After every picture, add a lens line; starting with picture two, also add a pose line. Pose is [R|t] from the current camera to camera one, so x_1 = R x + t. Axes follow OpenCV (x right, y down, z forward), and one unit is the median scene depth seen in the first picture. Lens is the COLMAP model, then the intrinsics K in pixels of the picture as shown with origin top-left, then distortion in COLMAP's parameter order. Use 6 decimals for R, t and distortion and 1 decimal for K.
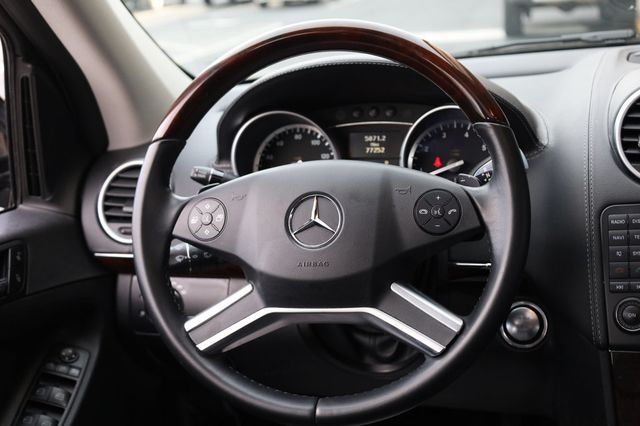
lens RADIAL K [[953.0, 0, 320.0], [0, 953.0, 213.0], [0, 0, 1]] dist [-0.016655, 0.017438]
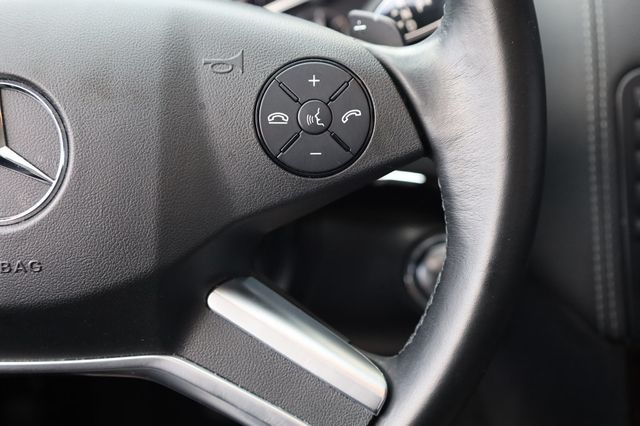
lens RADIAL K [[796.3, 0, 320.0], [0, 796.3, 228.1], [0, 0, 1]] dist [-0.008688, -0.008668]
pose [[0.979653, -0.079610, 0.184233, 0.061534], [0.034176, 0.970727, 0.237740, -0.034736], [-0.197766, -0.226606, 0.953697, 0.674286]]
